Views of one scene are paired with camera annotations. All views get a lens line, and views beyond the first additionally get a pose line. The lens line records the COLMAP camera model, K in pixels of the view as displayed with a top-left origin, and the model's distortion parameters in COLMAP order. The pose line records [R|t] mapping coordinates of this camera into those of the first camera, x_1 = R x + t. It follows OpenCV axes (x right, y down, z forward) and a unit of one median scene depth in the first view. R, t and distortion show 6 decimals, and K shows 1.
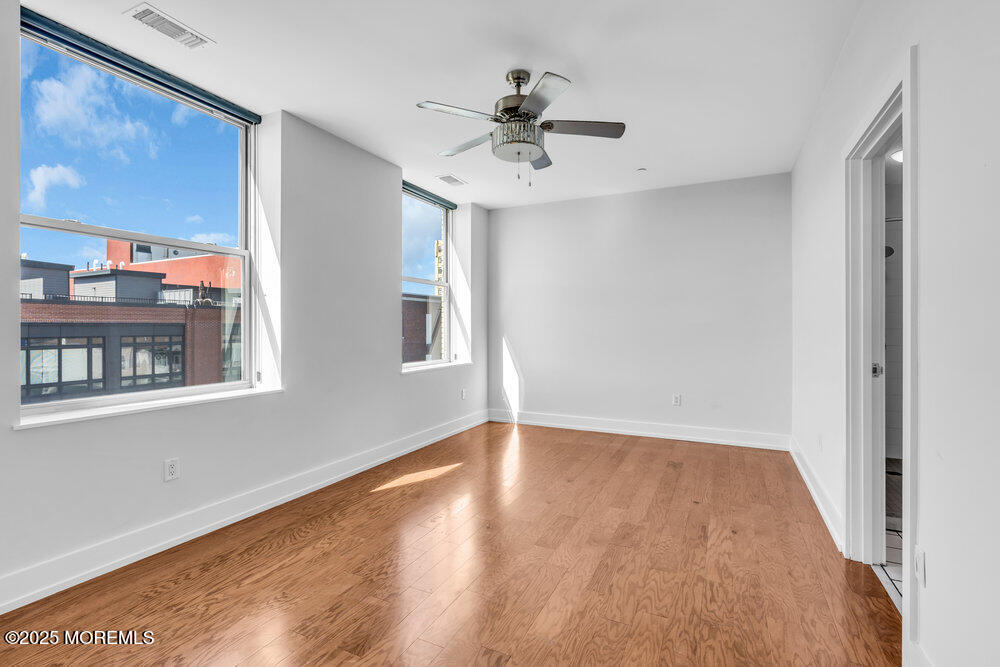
lens RADIAL K [[449.7, 0, 503.2], [0, 449.7, 330.8], [0, 0, 1]] dist [-0.016336, 0.008110]
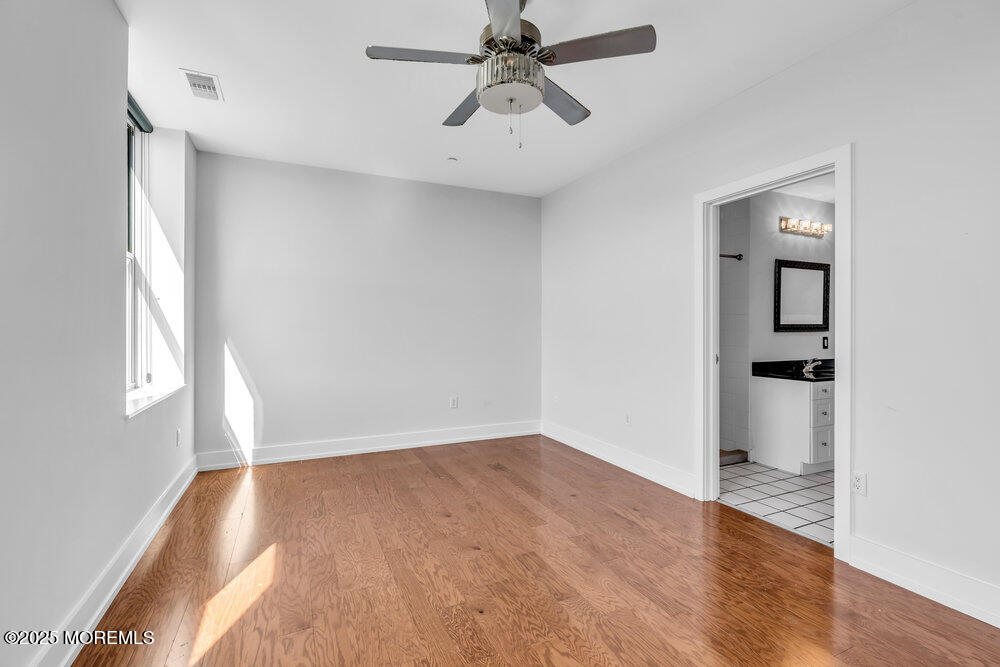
lens RADIAL K [[449.7, 0, 503.2], [0, 449.7, 330.8], [0, 0, 1]] dist [-0.016336, 0.008110]
pose [[0.634713, -0.003929, 0.772738, -0.379923], [0.007692, 0.999970, -0.001234, -0.001860], [-0.772710, 0.006728, 0.634724, 0.358891]]
